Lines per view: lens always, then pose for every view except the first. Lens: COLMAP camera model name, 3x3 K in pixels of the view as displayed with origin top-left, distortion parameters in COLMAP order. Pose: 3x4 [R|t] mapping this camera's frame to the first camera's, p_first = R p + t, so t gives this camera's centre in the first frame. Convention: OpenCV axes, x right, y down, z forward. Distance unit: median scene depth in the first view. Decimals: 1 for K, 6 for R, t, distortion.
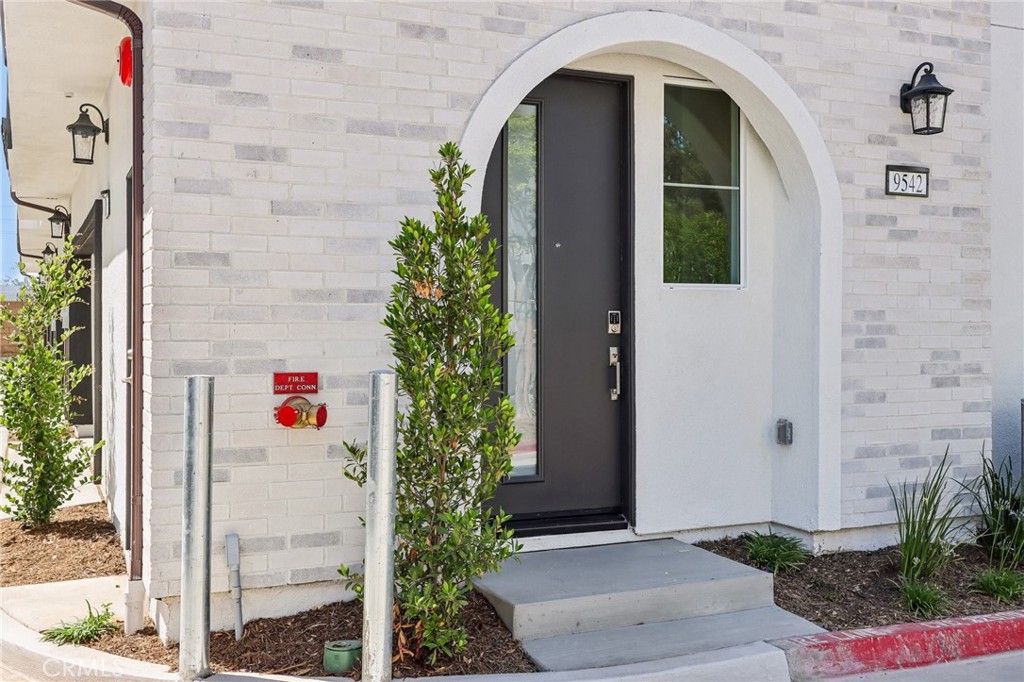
lens RADIAL K [[1065.7, 0, 511.7], [0, 1065.7, 326.2], [0, 0, 1]] dist [0.009226, 0.008716]
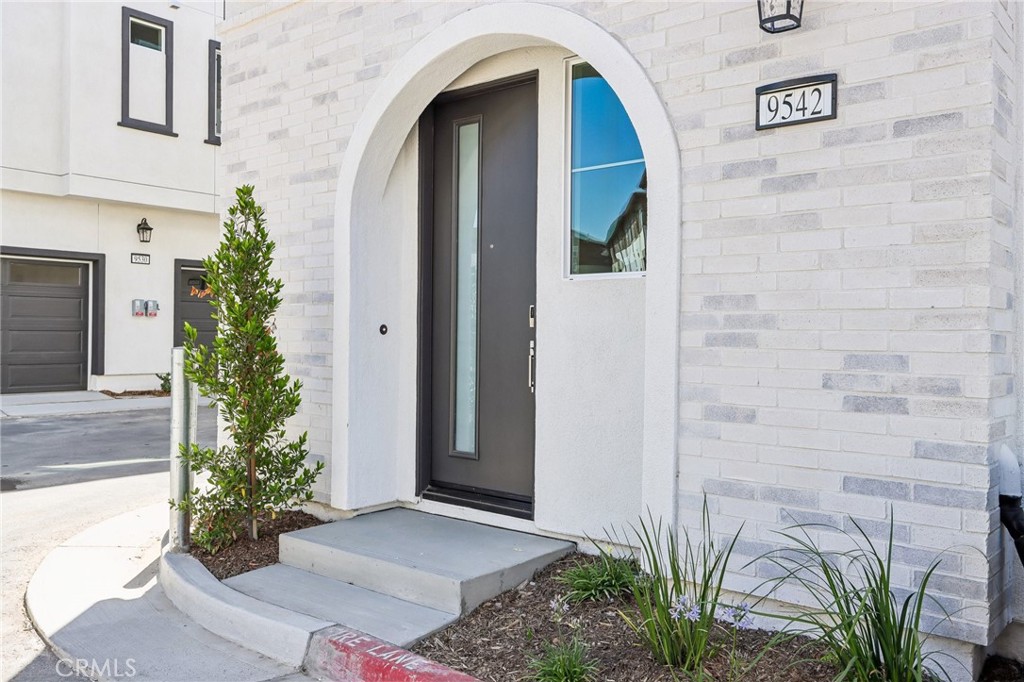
lens RADIAL K [[839.0, 0, 512.0], [0, 839.0, 341.0], [0, 0, 1]] dist [0.010724, 0.004078]
pose [[0.434749, 0.011492, -0.900478, 0.784977], [-0.008948, 0.999924, 0.008441, 0.013006], [0.900507, 0.004388, 0.434819, 0.612944]]
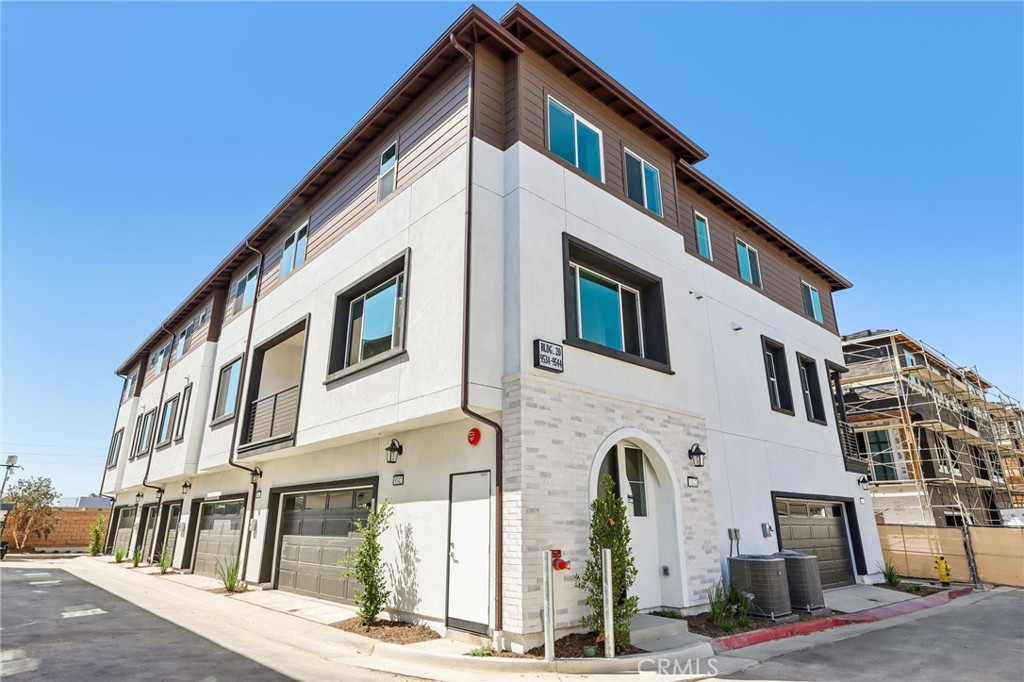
lens RADIAL K [[567.6, 0, 512.0], [0, 567.6, 341.0], [0, 0, 1]] dist [0.017748, -0.000066]
pose [[0.952130, 0.095254, 0.290475, -0.644705], [-0.001961, 0.952098, -0.305787, -0.020114], [-0.305688, 0.290579, 0.906708, -0.445579]]
